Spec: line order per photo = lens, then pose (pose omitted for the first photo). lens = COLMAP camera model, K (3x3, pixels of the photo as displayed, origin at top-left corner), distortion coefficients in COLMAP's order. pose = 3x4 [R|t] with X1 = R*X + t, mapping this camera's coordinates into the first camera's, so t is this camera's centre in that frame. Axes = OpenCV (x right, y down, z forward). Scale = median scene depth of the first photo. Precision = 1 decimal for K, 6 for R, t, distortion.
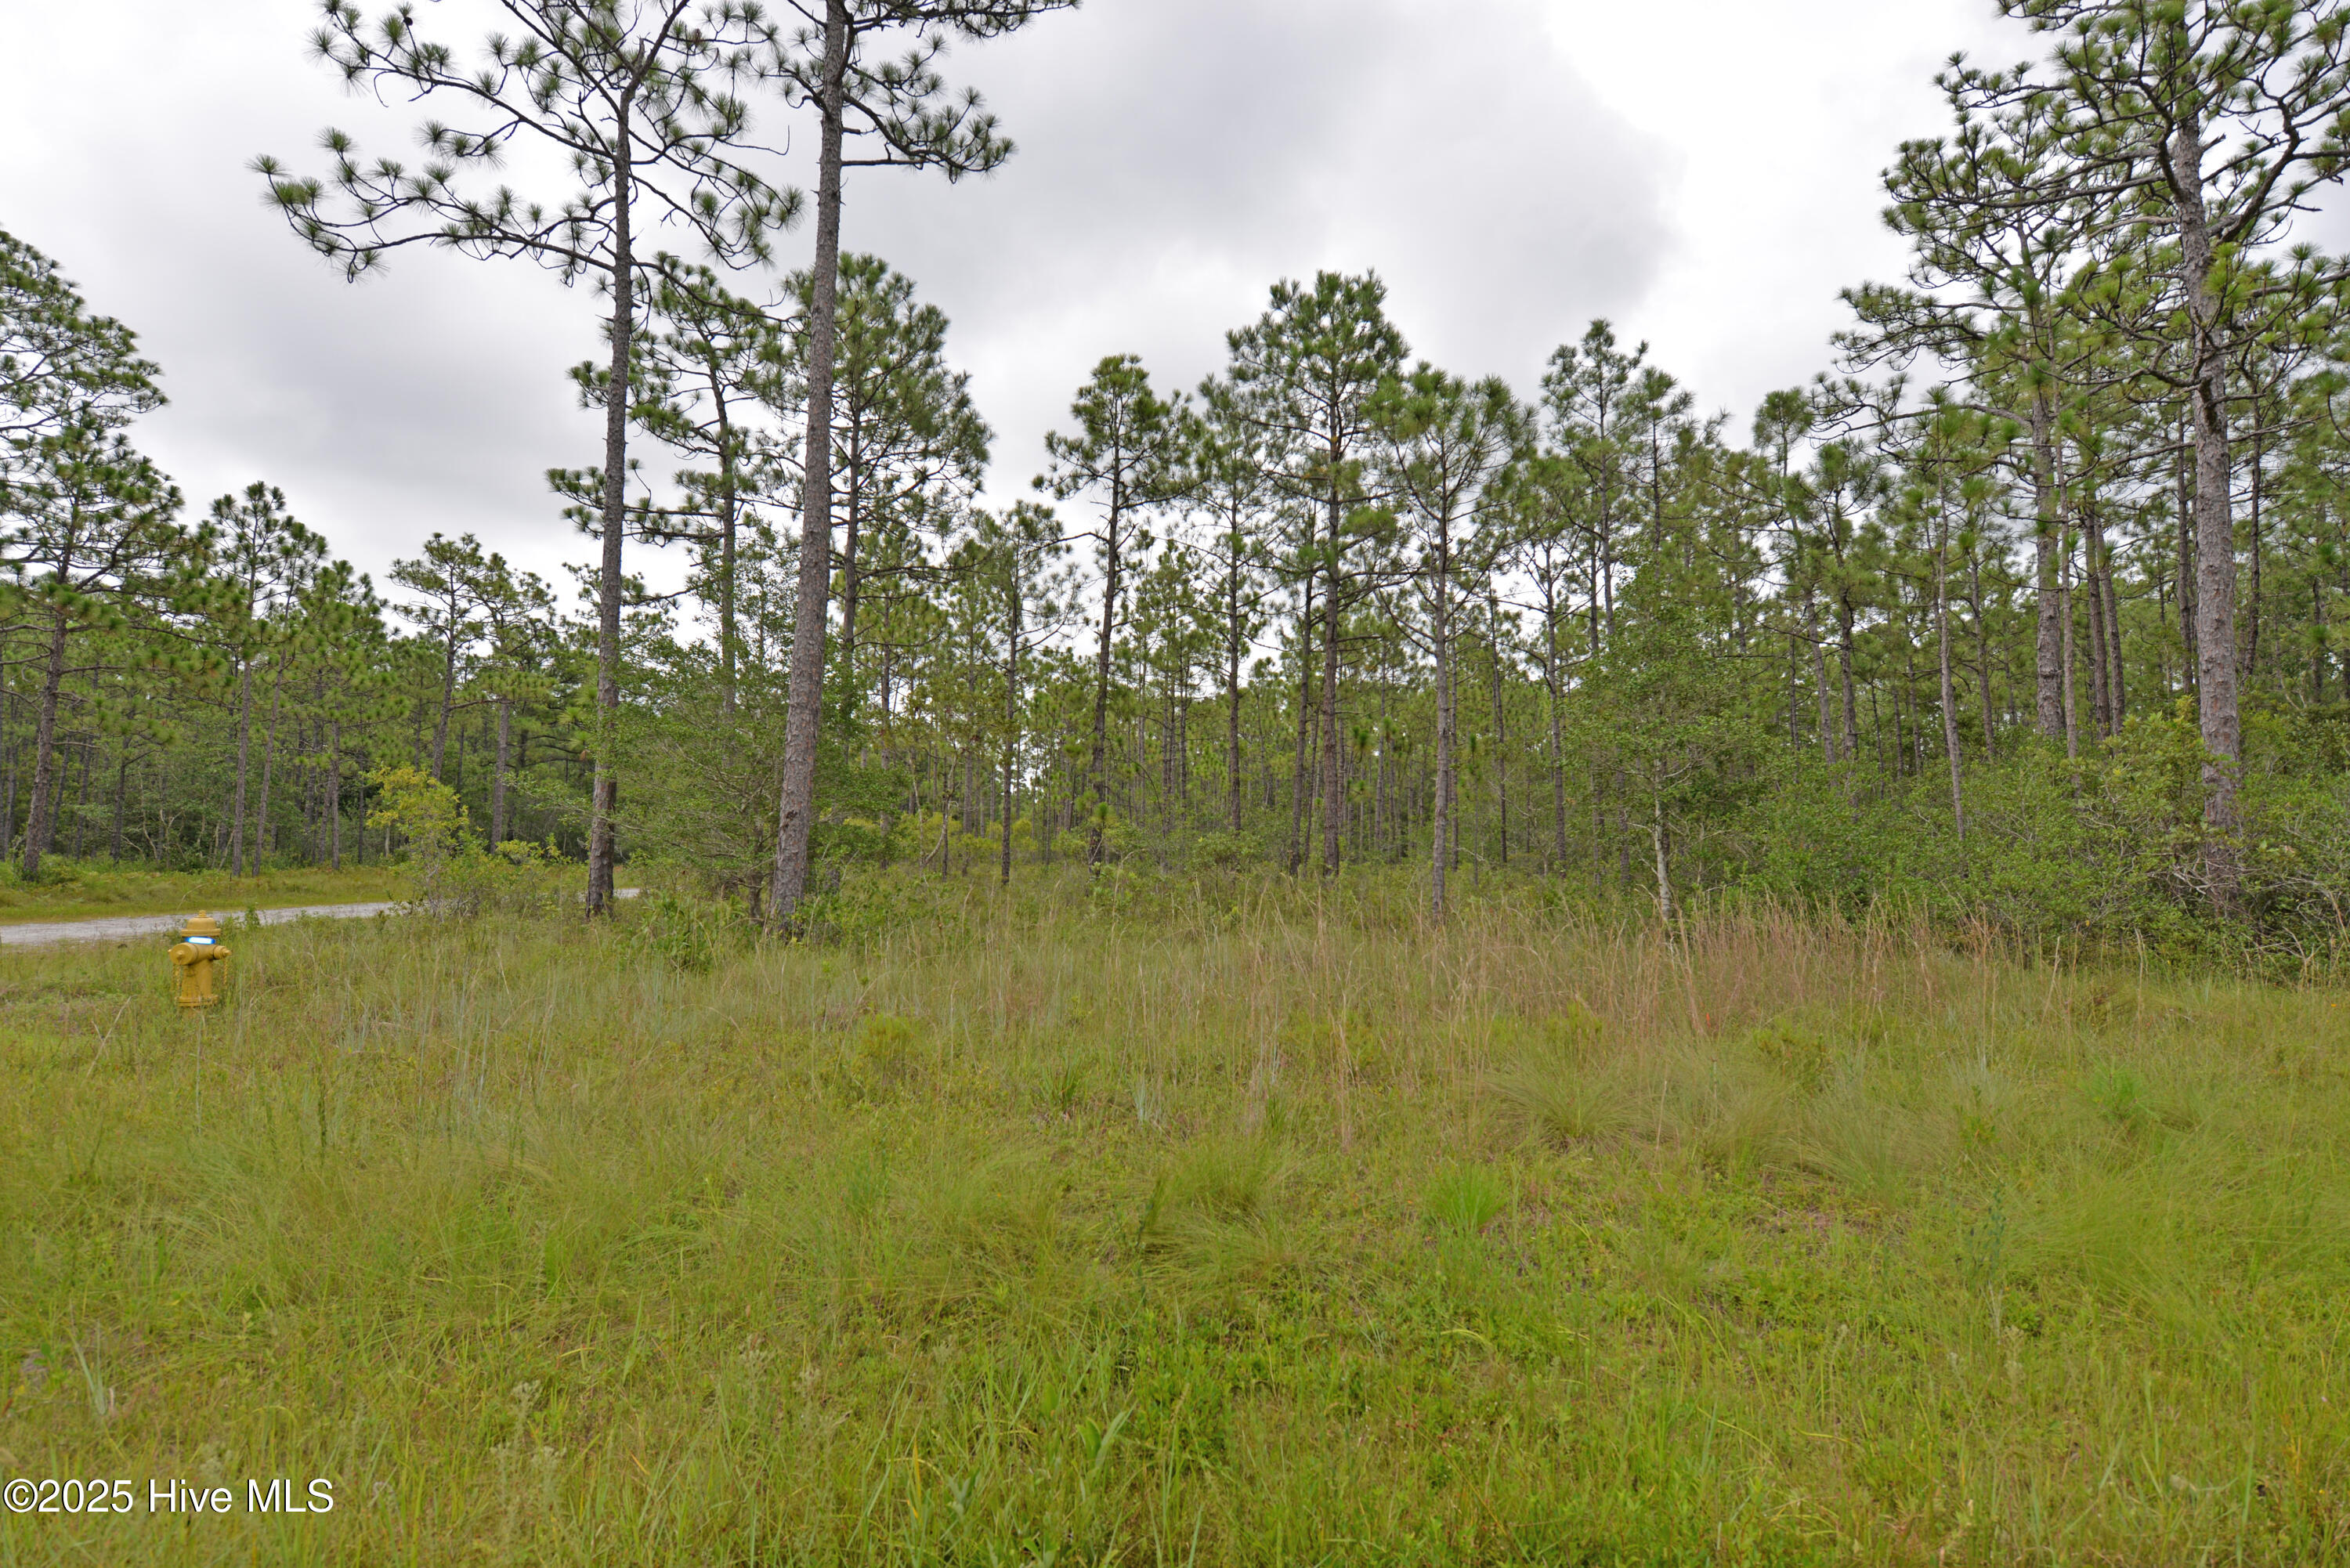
lens RADIAL K [[1148.6, 0, 1175.8], [0, 1148.6, 784.9], [0, 0, 1]] dist [-0.014404, 0.000101]
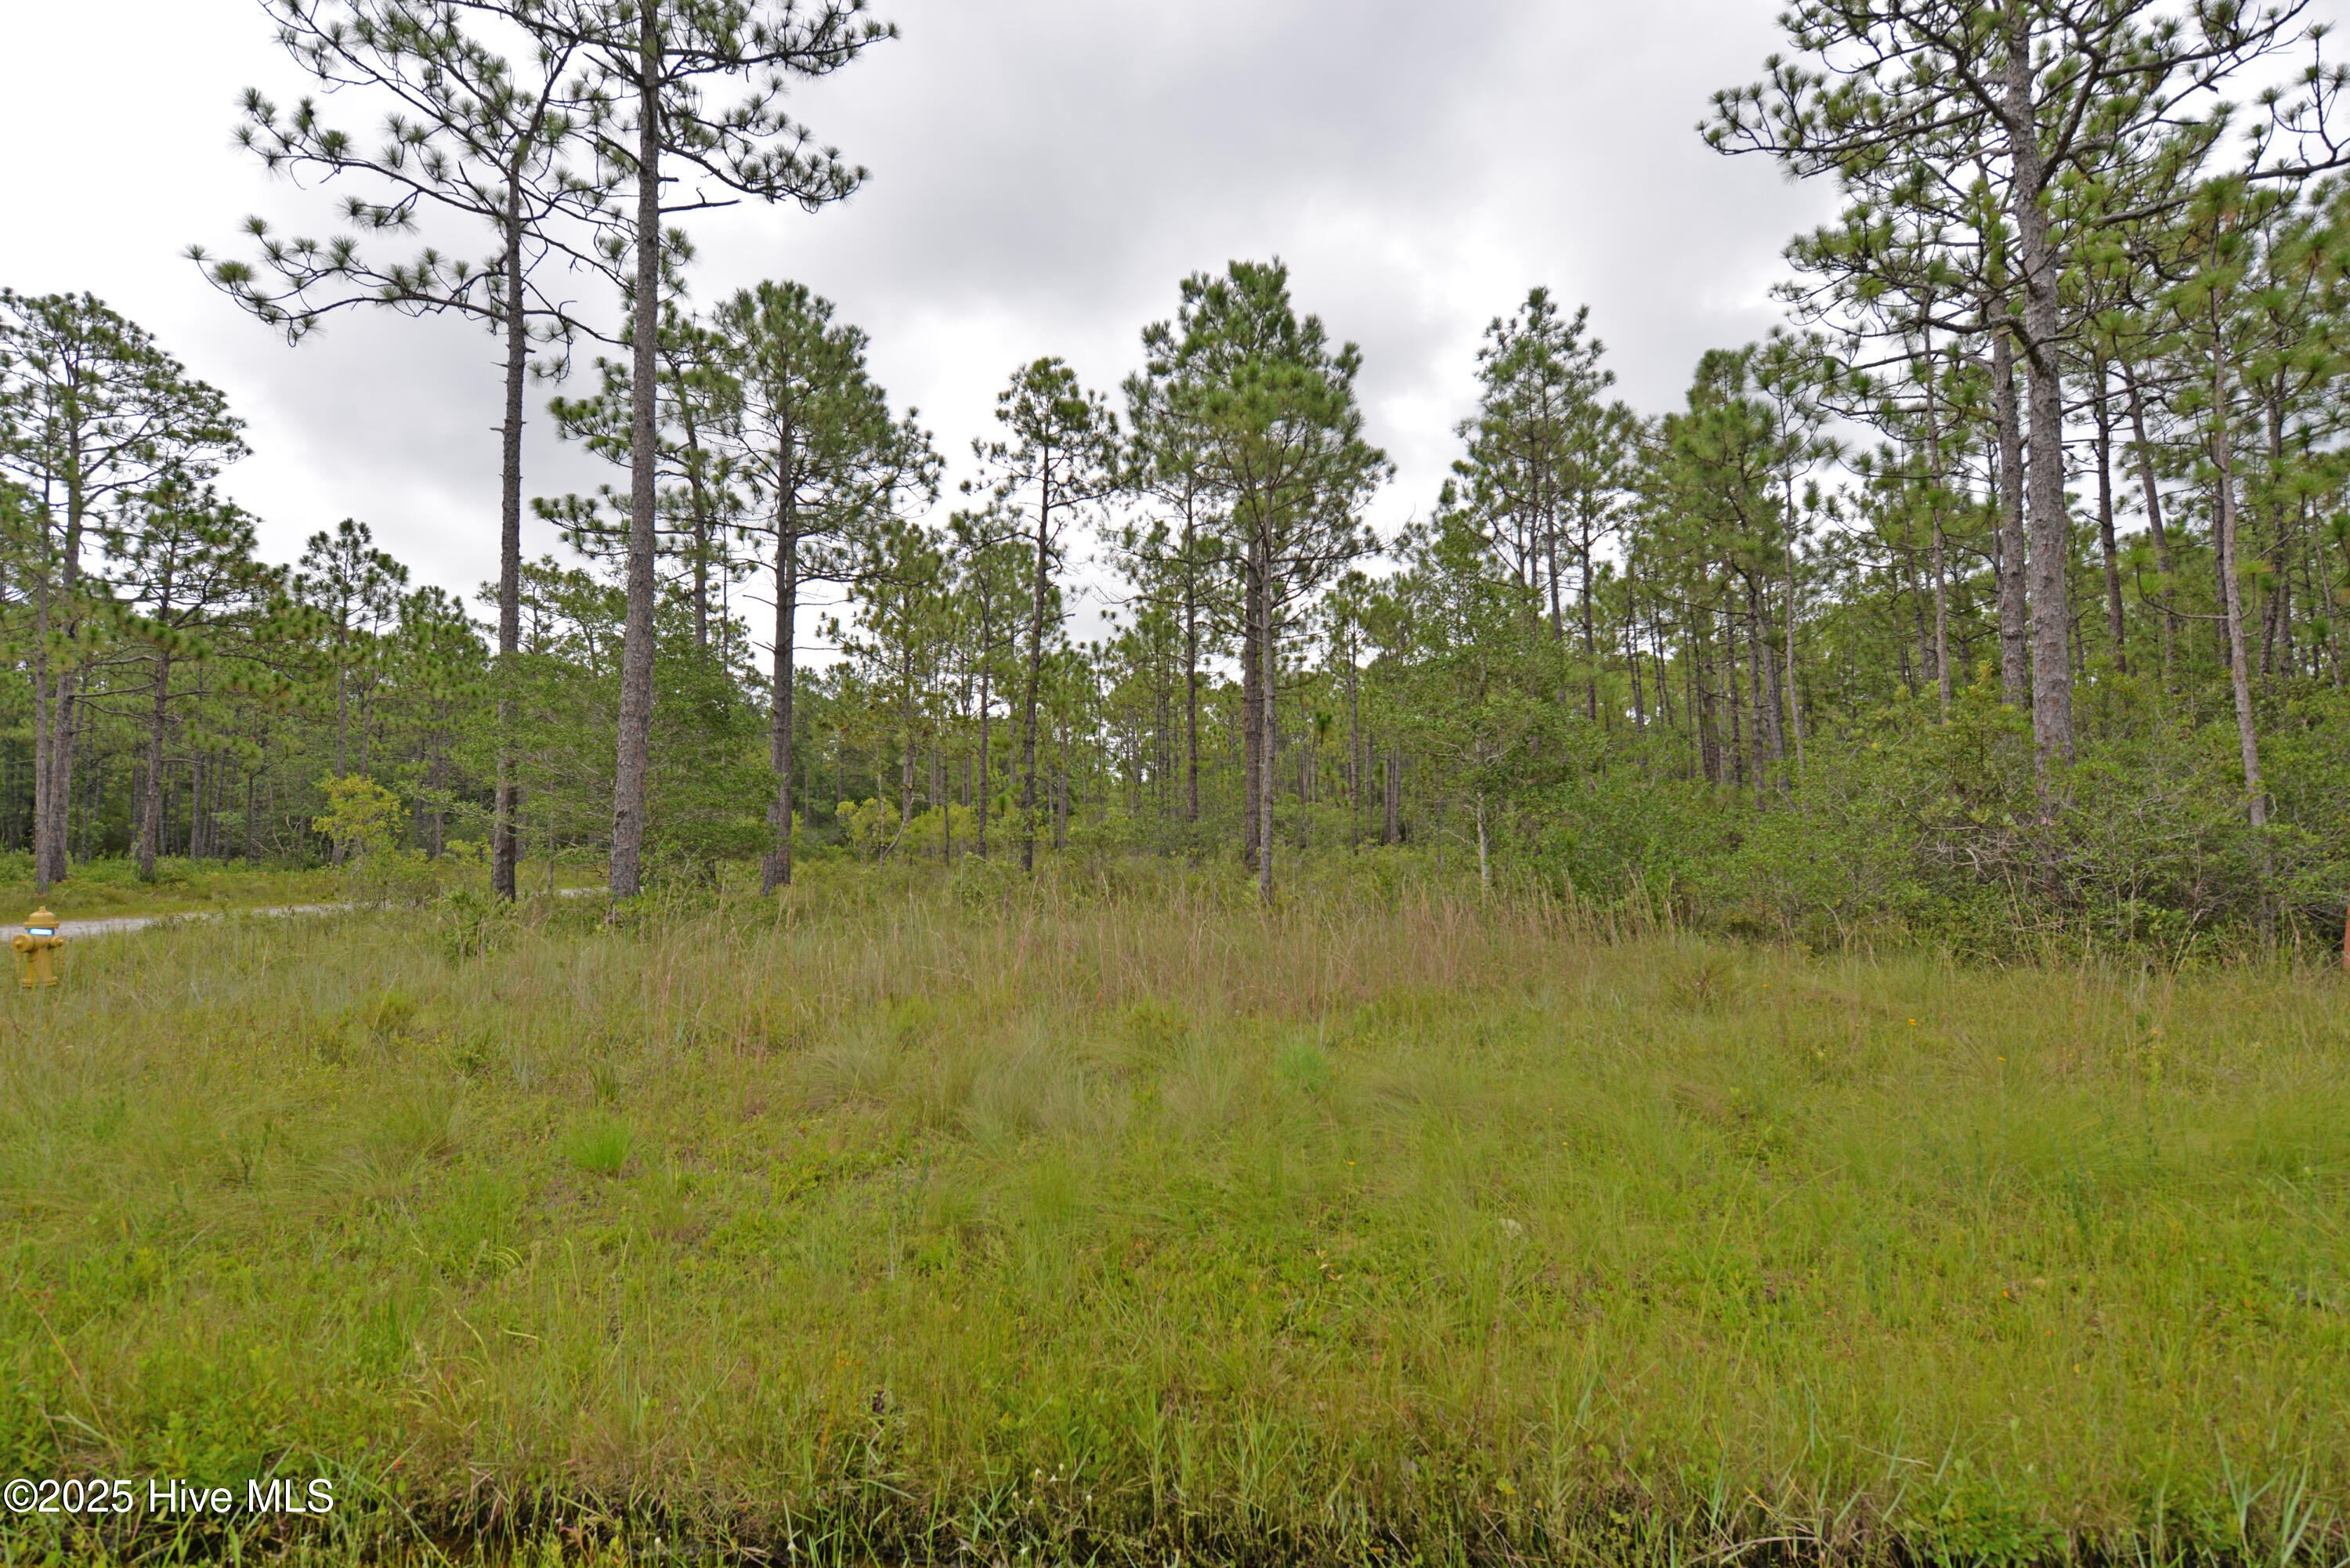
lens RADIAL K [[1148.6, 0, 1172.6], [0, 1148.6, 782.4], [0, 0, 1]] dist [-0.014404, 0.000101]
pose [[0.992637, -0.022599, -0.119003, 0.181005], [0.023796, 0.999680, 0.008640, -0.000403], [0.118769, -0.011409, 0.992856, -0.012063]]
